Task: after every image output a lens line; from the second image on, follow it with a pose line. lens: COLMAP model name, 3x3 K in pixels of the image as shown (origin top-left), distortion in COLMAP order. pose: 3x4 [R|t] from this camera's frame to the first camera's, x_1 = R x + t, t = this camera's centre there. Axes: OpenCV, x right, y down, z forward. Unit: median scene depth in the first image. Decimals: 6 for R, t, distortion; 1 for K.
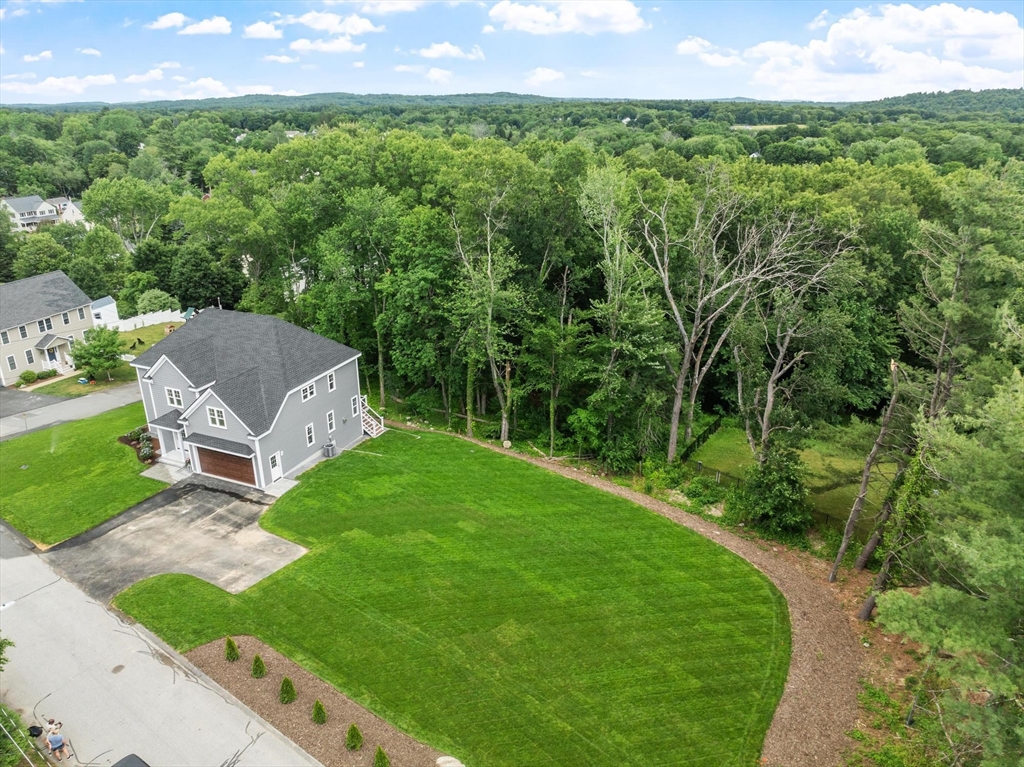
lens RADIAL K [[721.5, 0, 516.1], [0, 721.5, 385.9], [0, 0, 1]] dist [-0.036573, 0.003150]
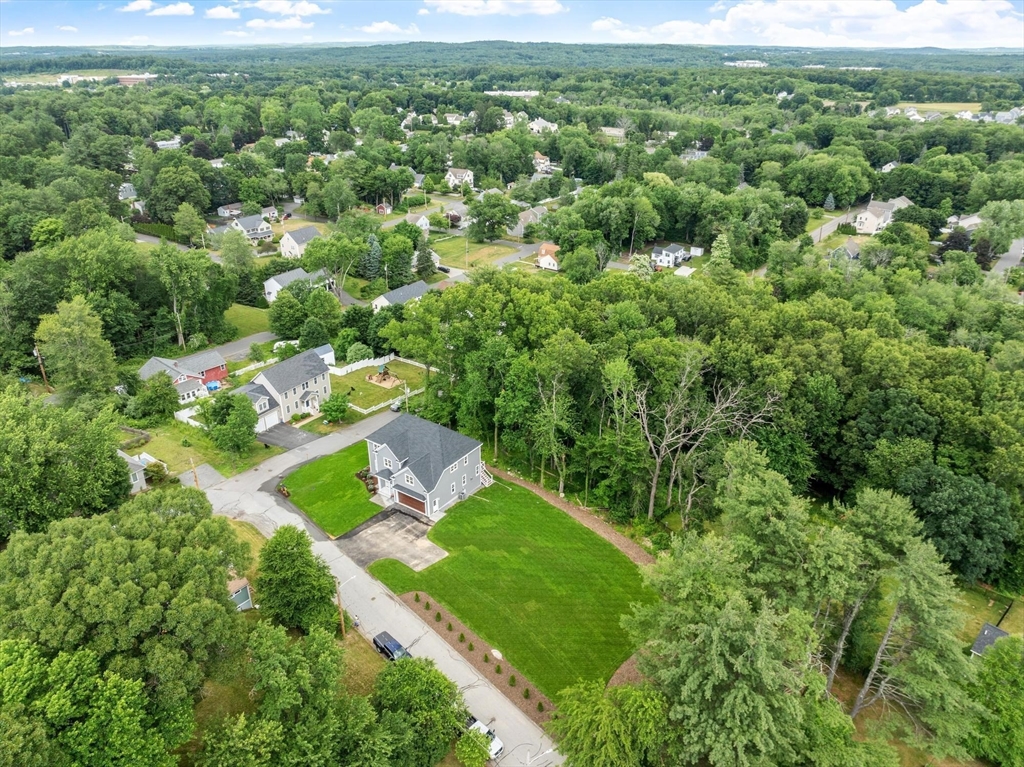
lens RADIAL K [[721.5, 0, 514.6], [0, 721.5, 386.5], [0, 0, 1]] dist [-0.036573, 0.003150]
pose [[0.978747, 0.090860, -0.183842, 0.209709], [-0.078148, 0.994097, 0.075264, -0.369075], [0.189595, -0.059298, 0.980070, -0.863830]]
